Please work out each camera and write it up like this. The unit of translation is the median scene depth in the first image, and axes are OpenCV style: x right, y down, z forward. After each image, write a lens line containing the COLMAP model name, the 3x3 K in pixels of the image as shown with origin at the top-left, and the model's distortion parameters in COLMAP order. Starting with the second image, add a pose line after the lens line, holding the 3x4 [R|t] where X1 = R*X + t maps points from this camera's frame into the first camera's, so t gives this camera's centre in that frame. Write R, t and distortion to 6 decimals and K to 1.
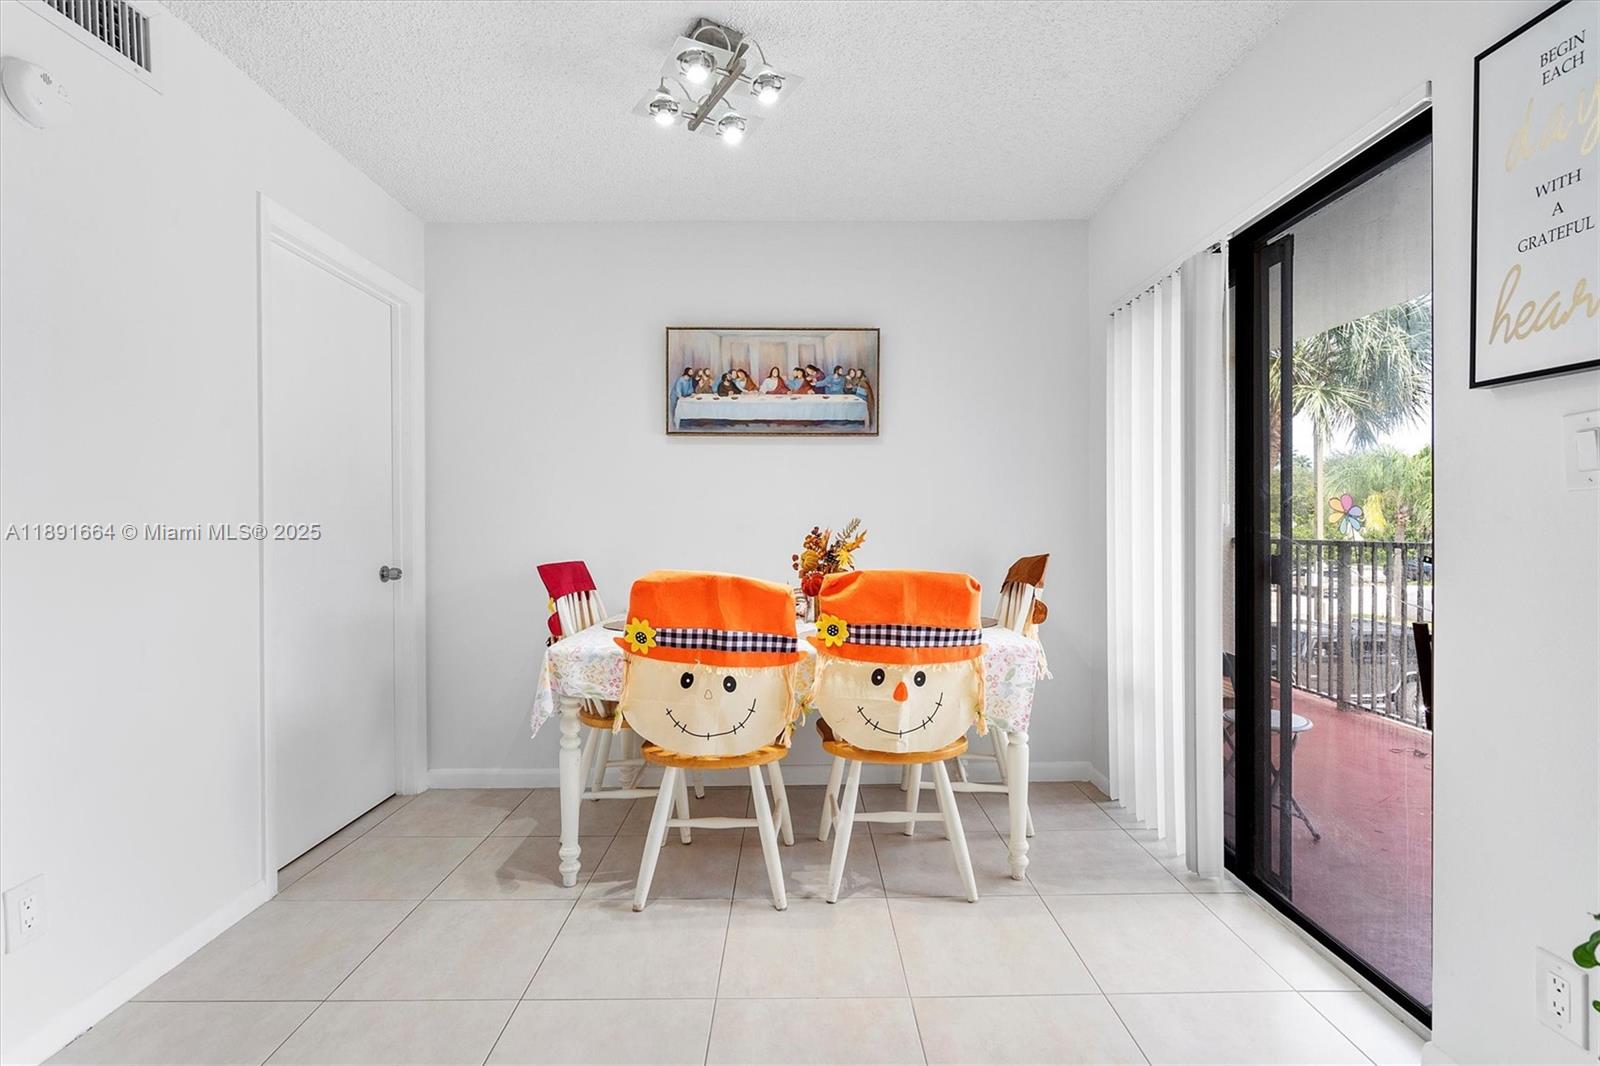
lens RADIAL K [[735.0, 0, 800.0], [0, 735.0, 533.0], [0, 0, 1]] dist [-0.002355, -0.000264]
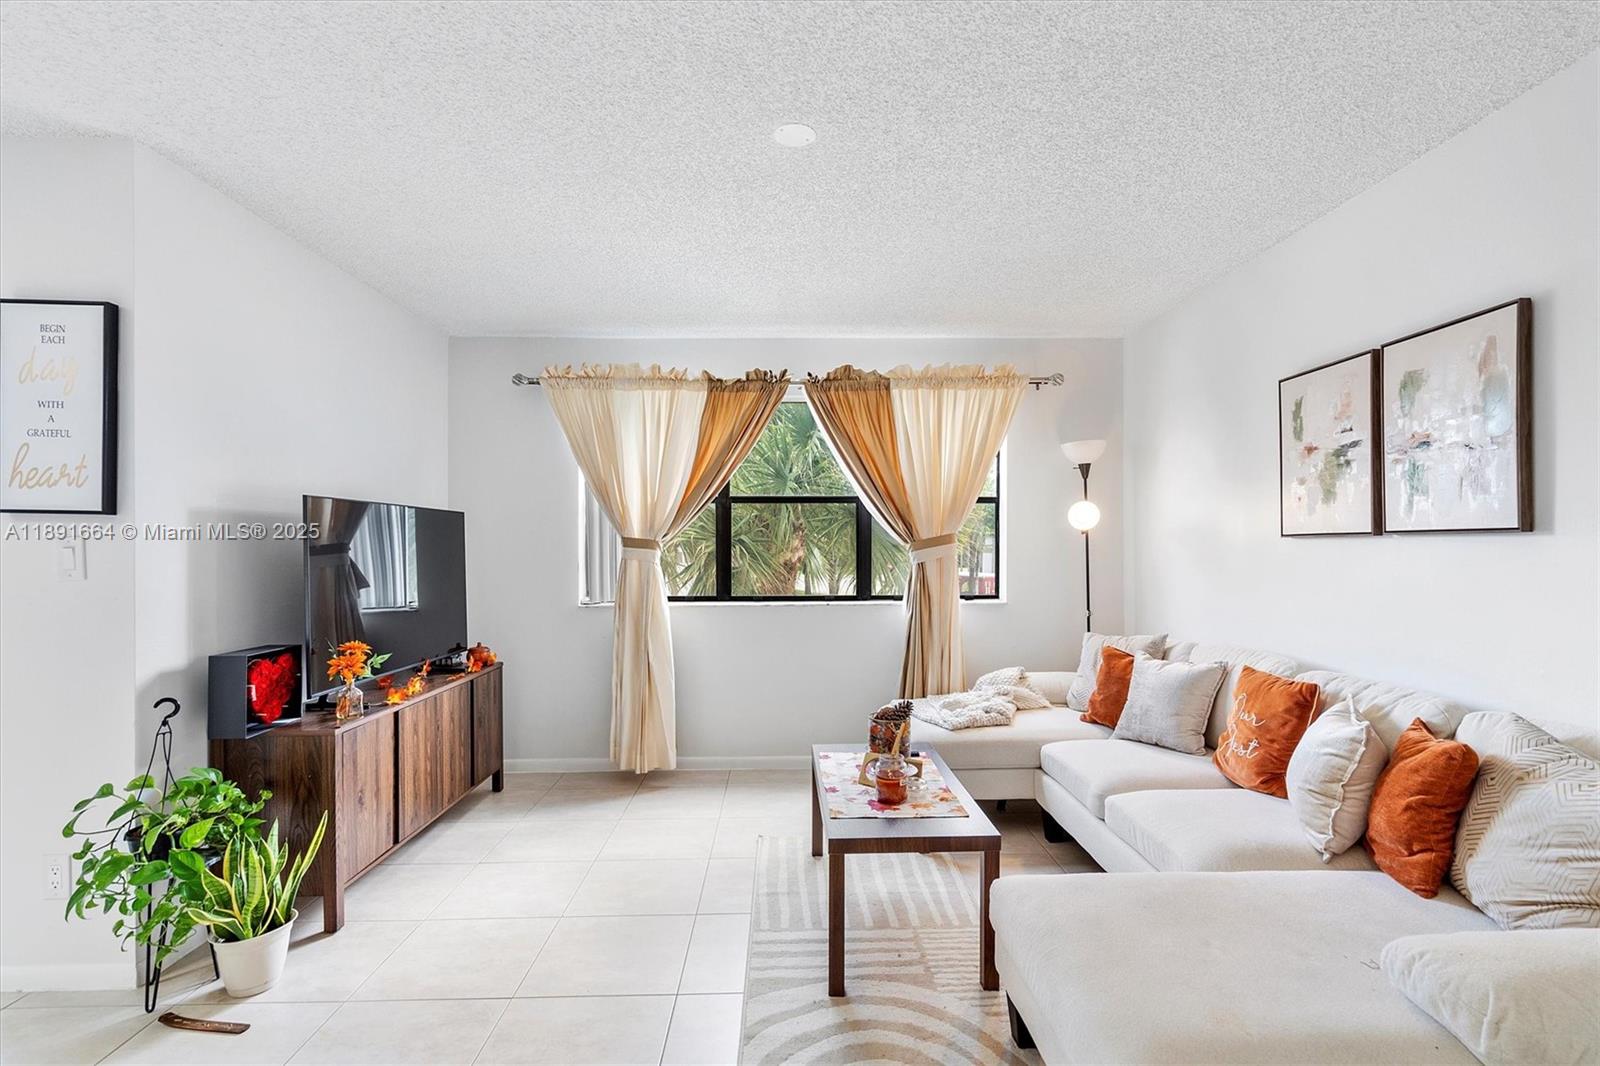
lens RADIAL K [[754.9, 0, 802.8], [0, 754.9, 550.3], [0, 0, 1]] dist [-0.002449, 0.000292]
pose [[-0.014046, 0.002374, 0.999899, -0.353509], [0.013555, 0.999906, -0.002184, -0.047440], [-0.999809, 0.013523, -0.014077, -0.343365]]
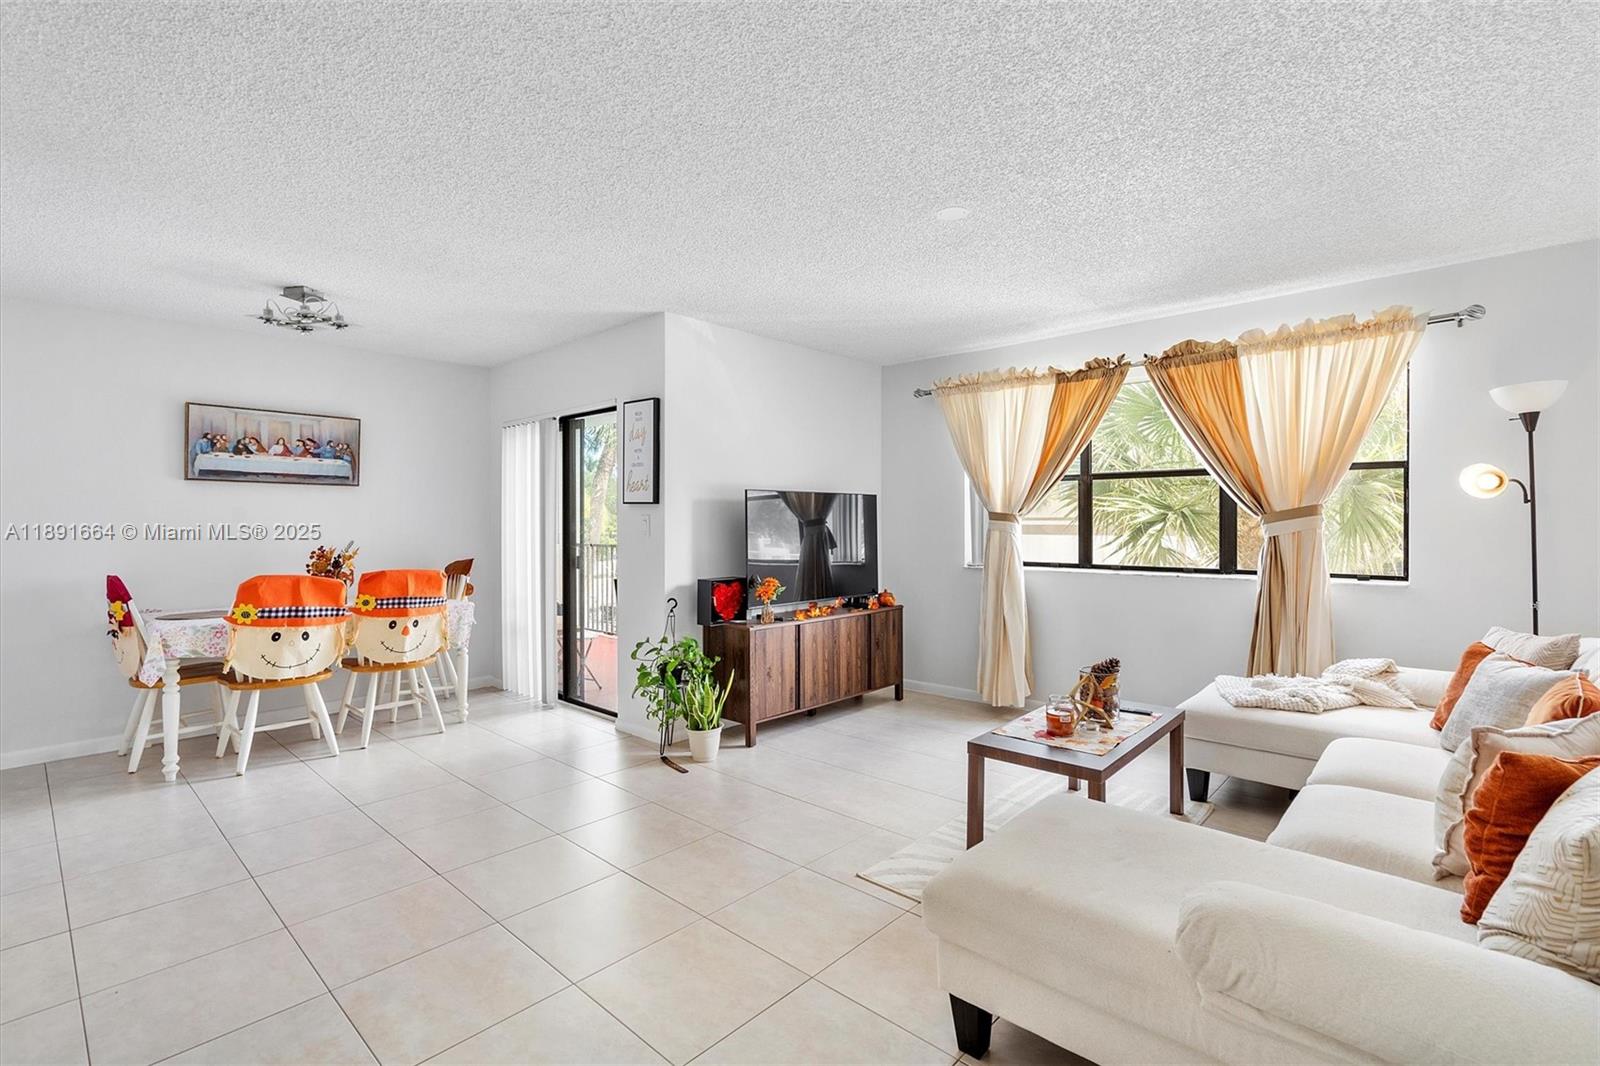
lens RADIAL K [[732.2, 0, 797.5], [0, 732.2, 521.2], [0, 0, 1]] dist [-0.002295, 0.000271]
pose [[0.687504, 0.003640, 0.726172, -0.464806], [0.006223, 0.999921, -0.010904, -0.041903], [-0.726154, 0.012015, 0.687427, -0.918222]]
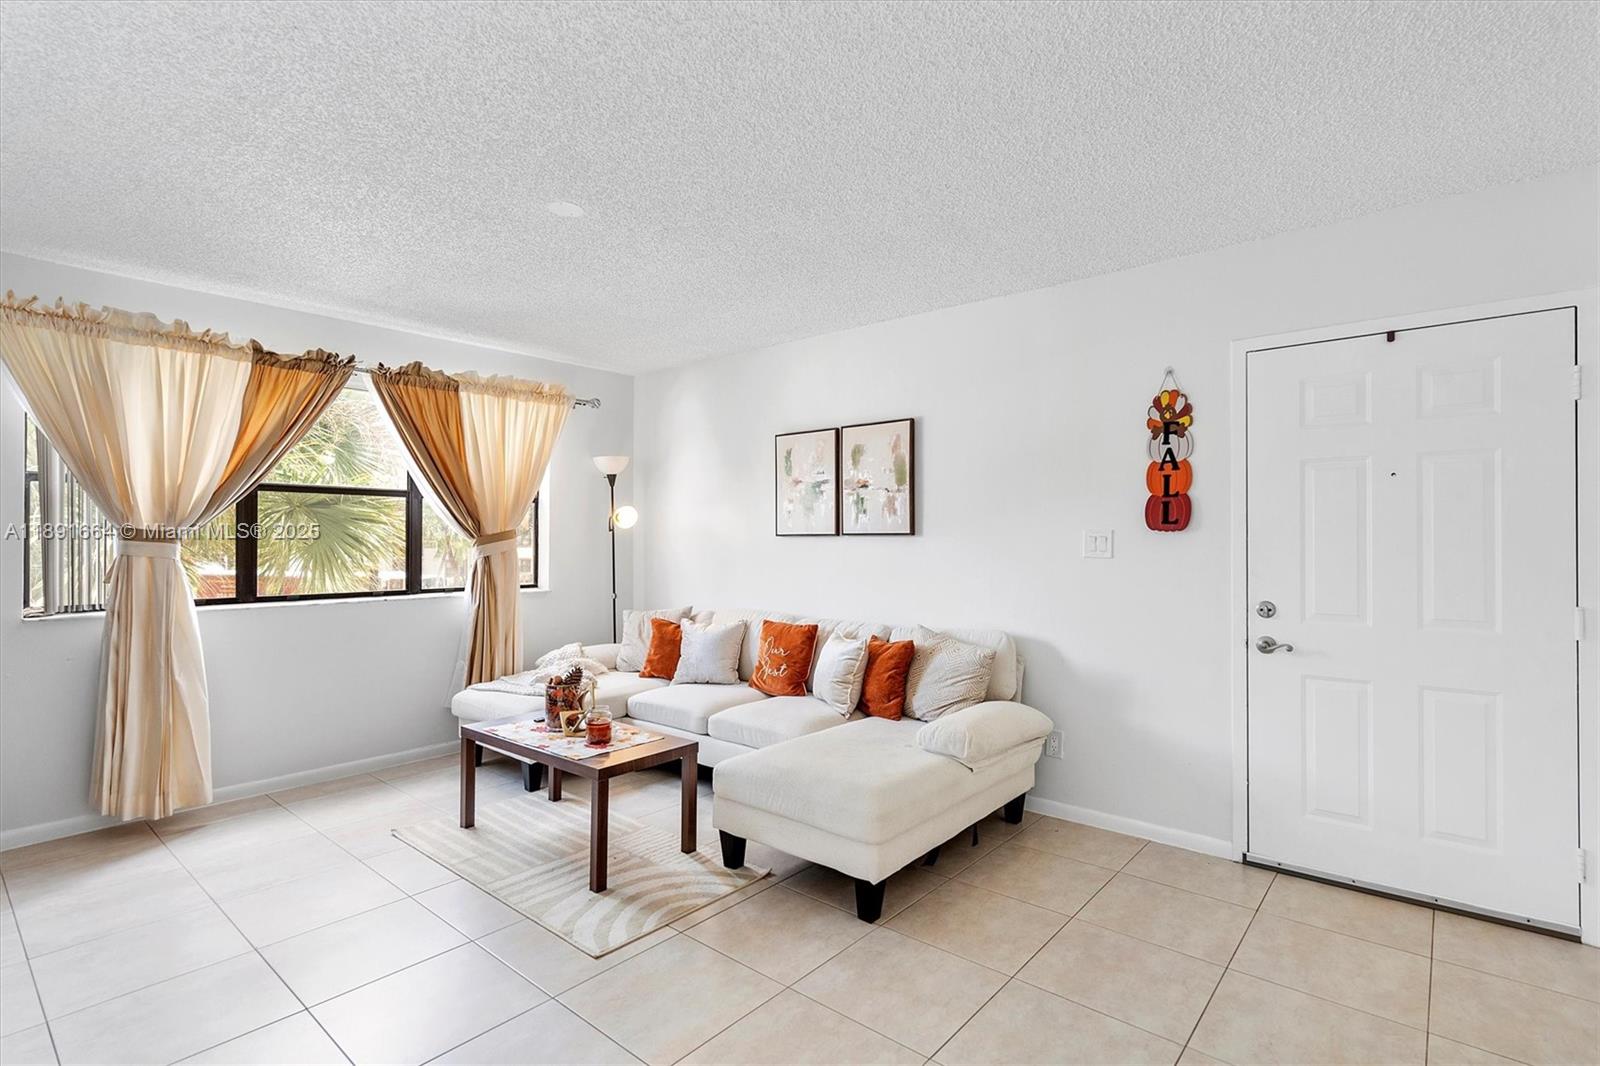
lens RADIAL K [[776.0, 0, 800.0], [0, 776.0, 533.0], [0, 0, 1]] dist [-0.001044, -0.000046]
pose [[-0.754108, 0.013466, 0.656612, -0.457678], [0.011024, 0.999908, -0.007846, -0.052313], [-0.656658, 0.001322, -0.754187, 0.239196]]
